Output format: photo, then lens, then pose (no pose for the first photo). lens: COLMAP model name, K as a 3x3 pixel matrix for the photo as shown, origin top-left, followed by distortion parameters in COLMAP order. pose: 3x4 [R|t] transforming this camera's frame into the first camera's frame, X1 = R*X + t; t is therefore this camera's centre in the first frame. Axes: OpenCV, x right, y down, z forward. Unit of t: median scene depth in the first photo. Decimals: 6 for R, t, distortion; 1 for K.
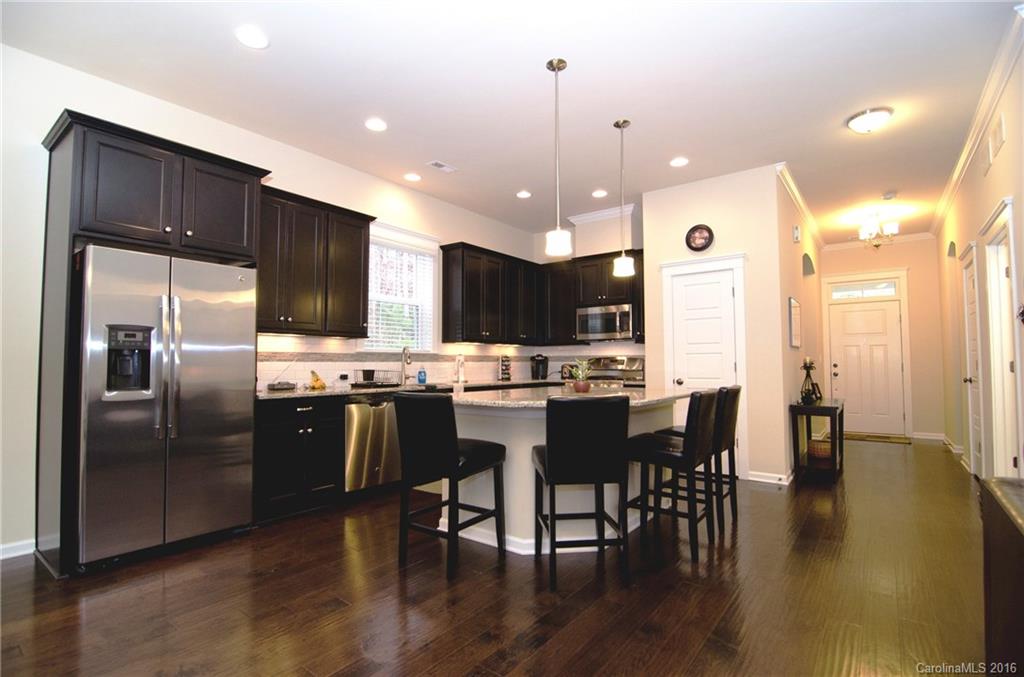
lens RADIAL K [[493.1, 0, 512.0], [0, 493.1, 338.5], [0, 0, 1]] dist [-0.002586, -0.000540]
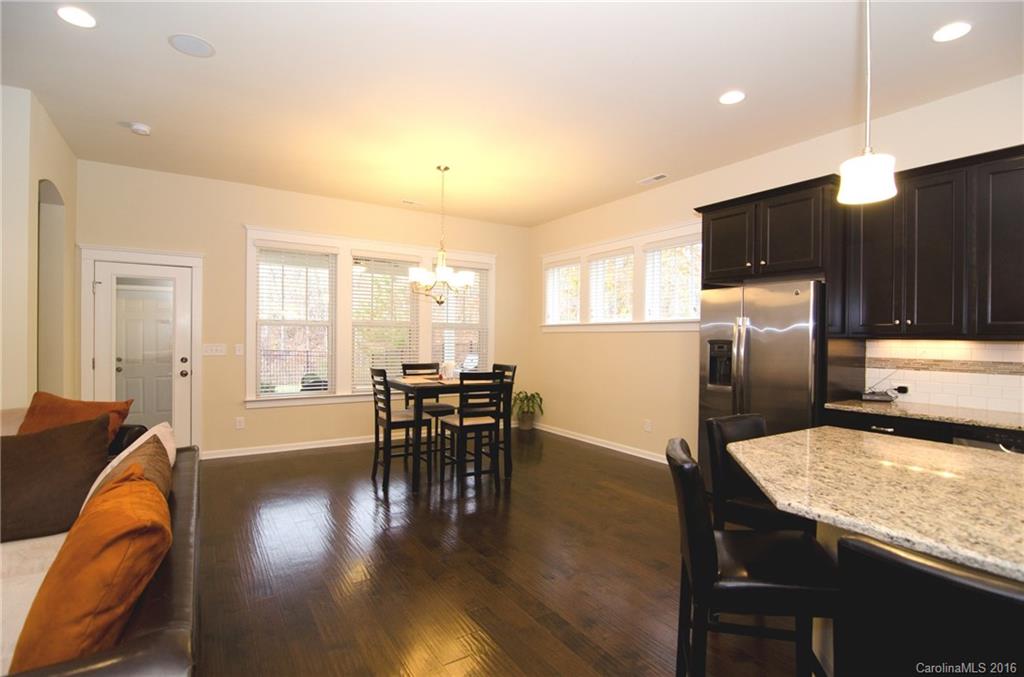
lens RADIAL K [[493.1, 0, 512.0], [0, 493.1, 338.5], [0, 0, 1]] dist [-0.002586, -0.000540]
pose [[-0.341270, -0.002461, -0.939962, 0.365808], [0.034148, 0.999304, -0.015014, -0.013938], [0.939345, -0.037221, -0.340949, 0.406689]]
